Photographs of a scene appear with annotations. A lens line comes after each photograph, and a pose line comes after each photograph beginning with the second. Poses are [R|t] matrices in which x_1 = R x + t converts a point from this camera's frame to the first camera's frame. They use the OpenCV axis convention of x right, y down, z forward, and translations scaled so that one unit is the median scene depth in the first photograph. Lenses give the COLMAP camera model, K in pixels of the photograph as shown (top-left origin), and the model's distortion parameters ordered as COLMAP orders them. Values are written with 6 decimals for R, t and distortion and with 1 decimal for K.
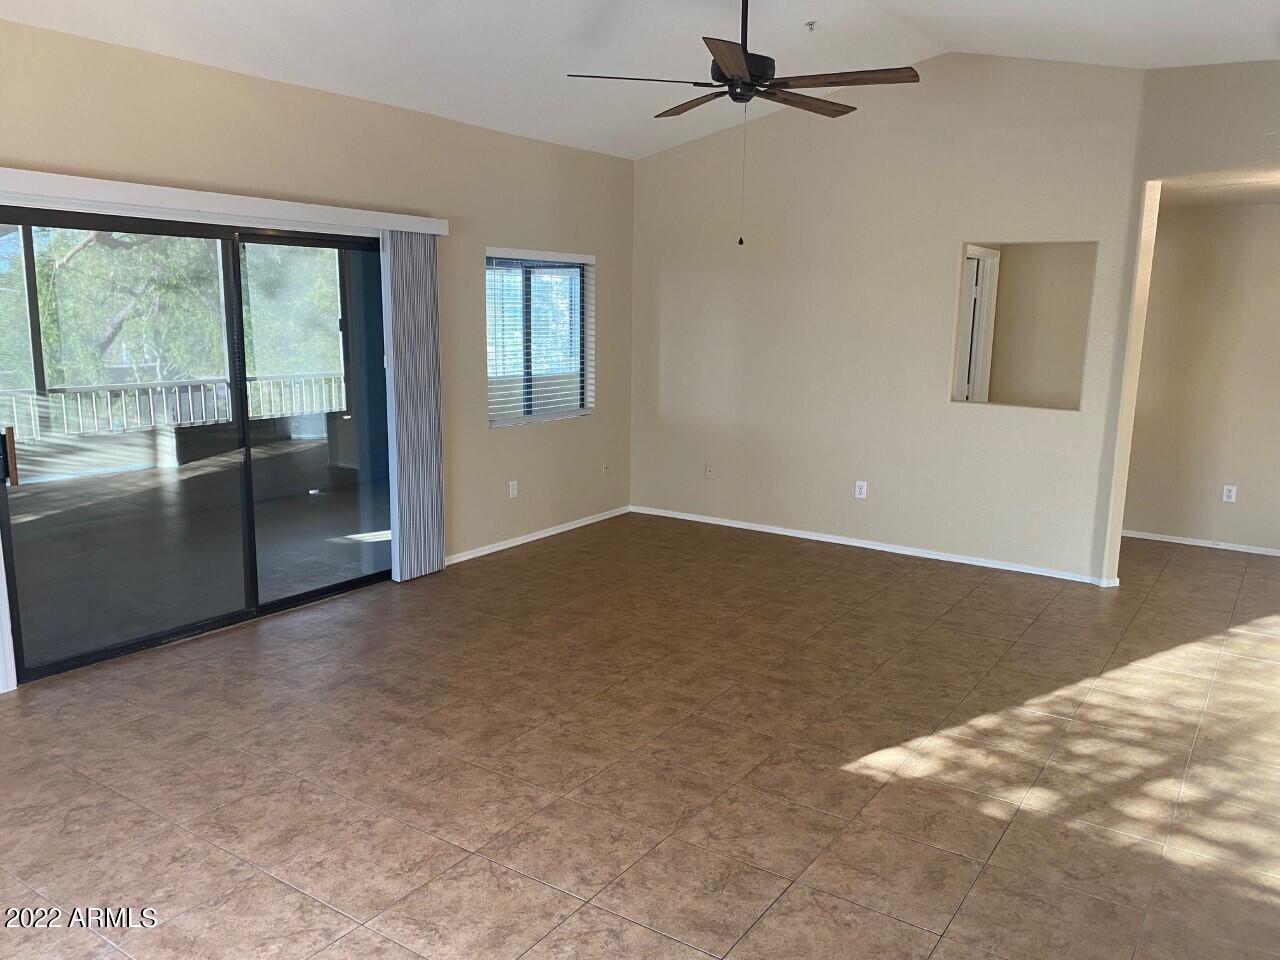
lens RADIAL K [[990.6, 0, 641.2], [0, 990.6, 482.2], [0, 0, 1]] dist [0.047466, -0.070018]
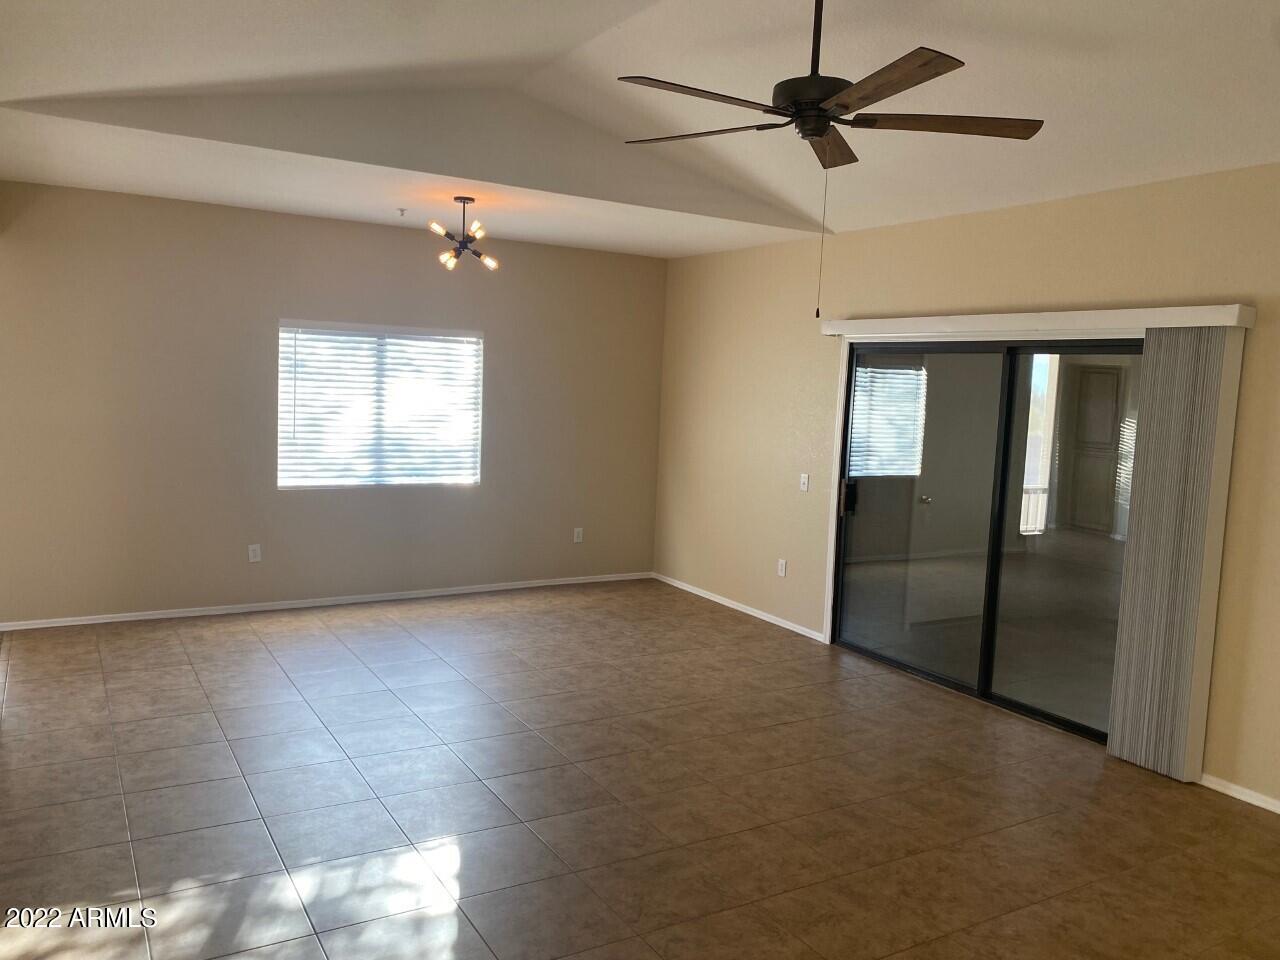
lens RADIAL K [[990.6, 0, 640.7], [0, 990.6, 478.2], [0, 0, 1]] dist [0.047466, -0.070018]
pose [[-0.438681, 0.050969, -0.897196, 0.817722], [-0.208028, 0.965511, 0.156565, -0.209257], [0.874233, 0.255324, -0.412948, 1.207078]]
